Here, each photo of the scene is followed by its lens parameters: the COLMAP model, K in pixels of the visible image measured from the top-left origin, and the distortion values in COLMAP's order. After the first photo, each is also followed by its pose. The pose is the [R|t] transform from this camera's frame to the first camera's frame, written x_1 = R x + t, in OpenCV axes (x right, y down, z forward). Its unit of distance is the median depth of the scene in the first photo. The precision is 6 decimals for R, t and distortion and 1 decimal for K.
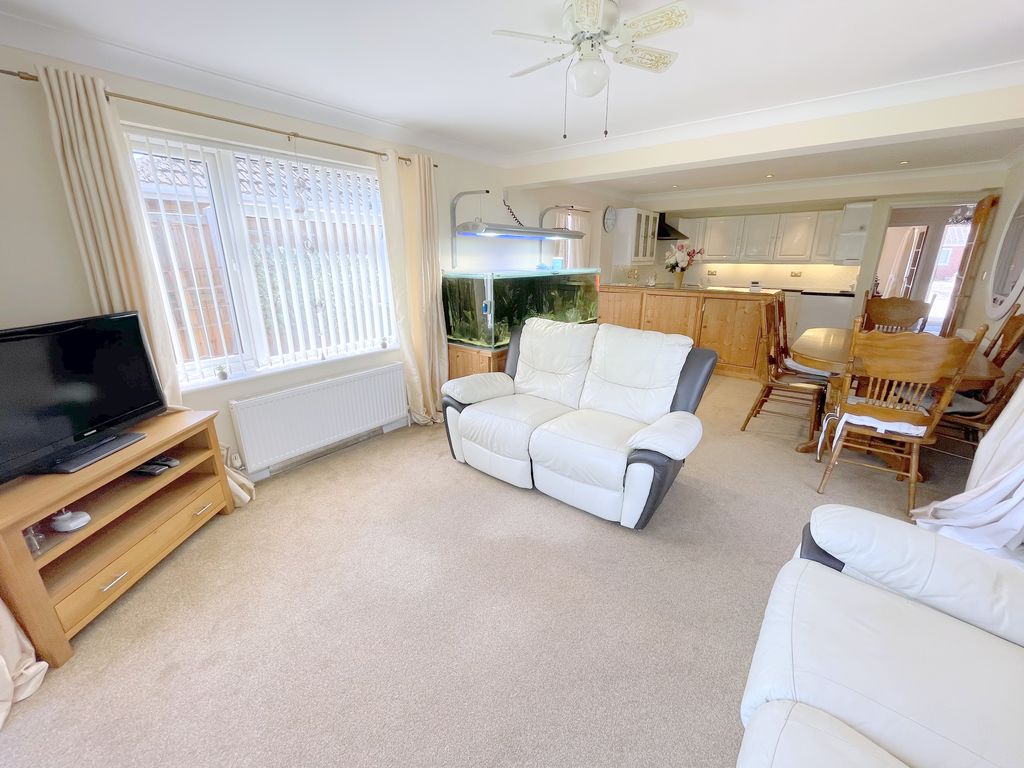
lens RADIAL K [[414.0, 0, 516.1], [0, 414.0, 381.7], [0, 0, 1]] dist [-0.005201, 0.000692]
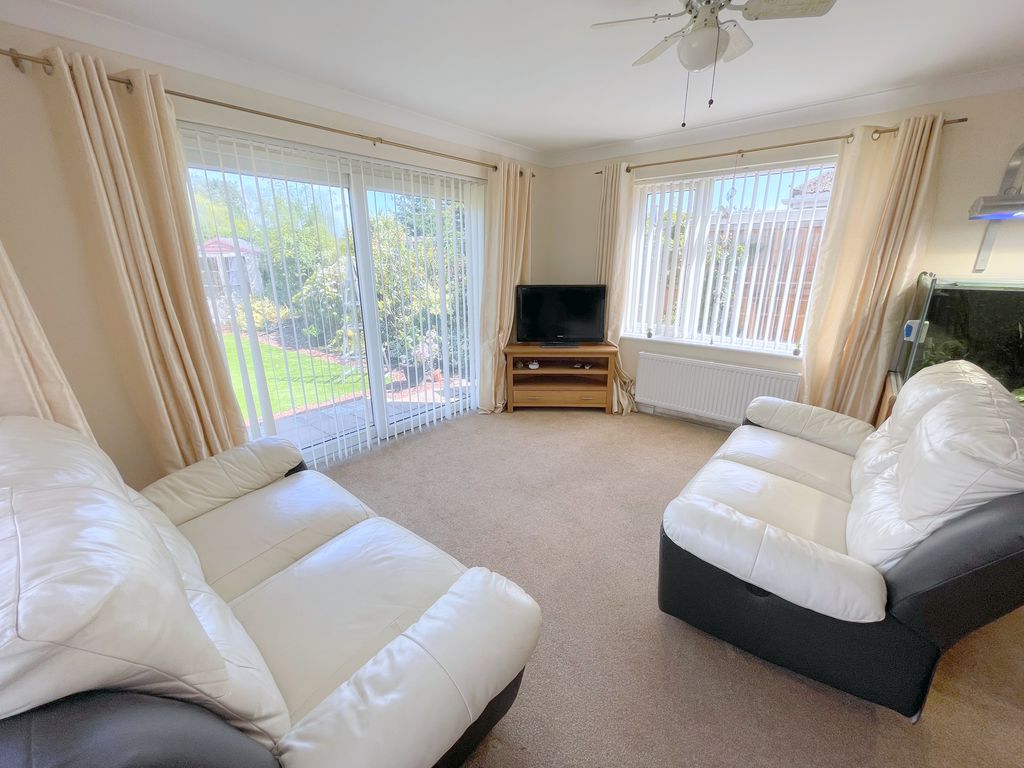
lens RADIAL K [[417.0, 0, 506.9], [0, 417.0, 380.6], [0, 0, 1]] dist [-0.007643, 0.000150]
pose [[-0.055196, 0.283684, -0.957328, 0.884891], [-0.283443, 0.914894, 0.287452, -0.163139], [0.957399, 0.287215, 0.029909, 0.556832]]
